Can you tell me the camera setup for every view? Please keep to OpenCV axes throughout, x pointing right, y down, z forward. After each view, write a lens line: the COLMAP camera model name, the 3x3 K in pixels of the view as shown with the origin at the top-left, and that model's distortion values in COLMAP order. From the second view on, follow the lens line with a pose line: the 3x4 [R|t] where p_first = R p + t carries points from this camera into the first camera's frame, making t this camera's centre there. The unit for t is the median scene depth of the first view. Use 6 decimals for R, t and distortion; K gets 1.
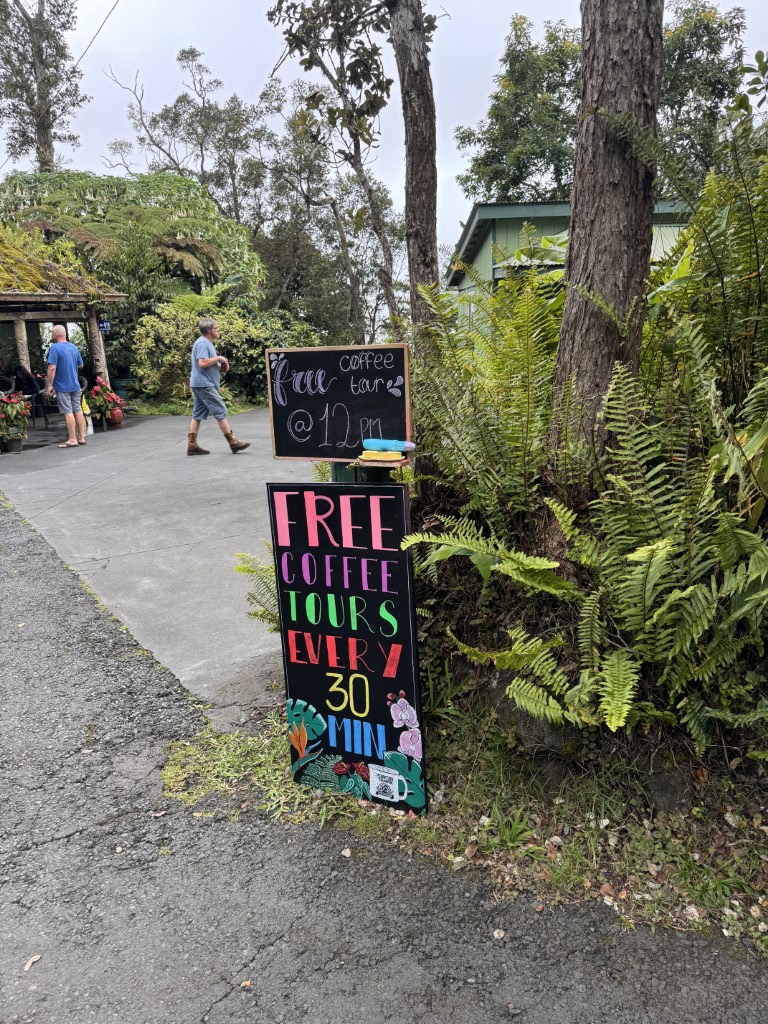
lens RADIAL K [[712.4, 0, 384.7], [0, 712.4, 511.3], [0, 0, 1]] dist [-0.003596, -0.000068]
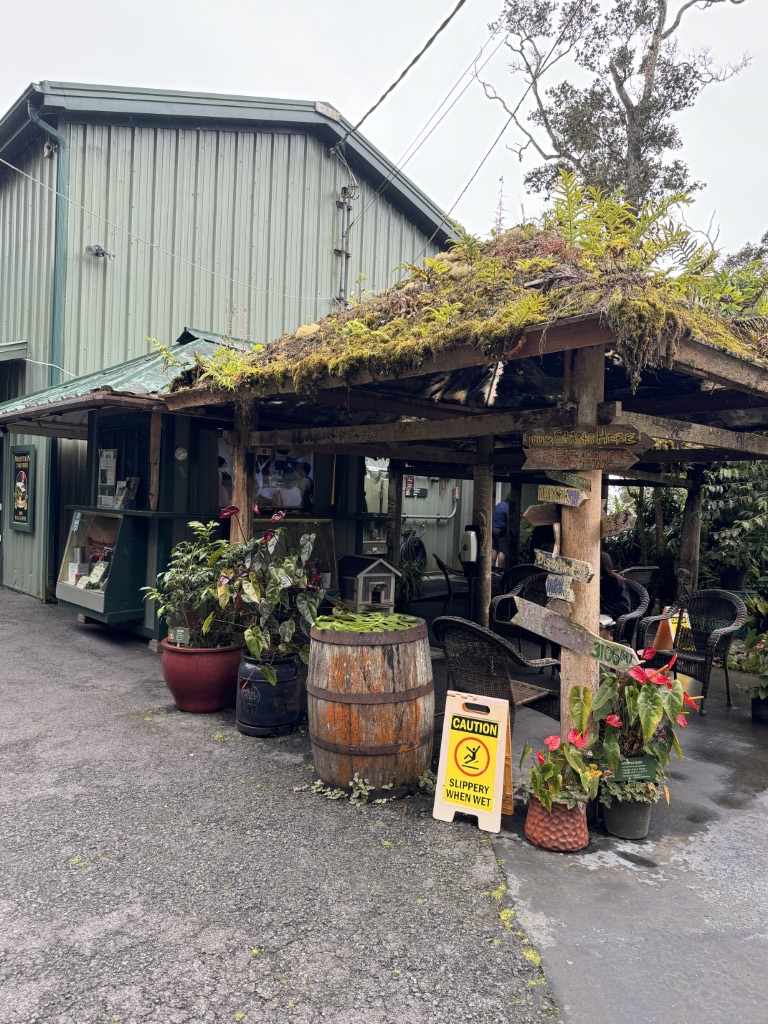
lens RADIAL K [[712.4, 0, 384.0], [0, 712.4, 511.3], [0, 0, 1]] dist [-0.003596, -0.000068]
pose [[0.810921, 0.071461, -0.580776, -0.241001], [-0.214090, 0.959933, -0.180813, -0.078441], [0.544585, 0.270963, 0.793729, 0.363753]]
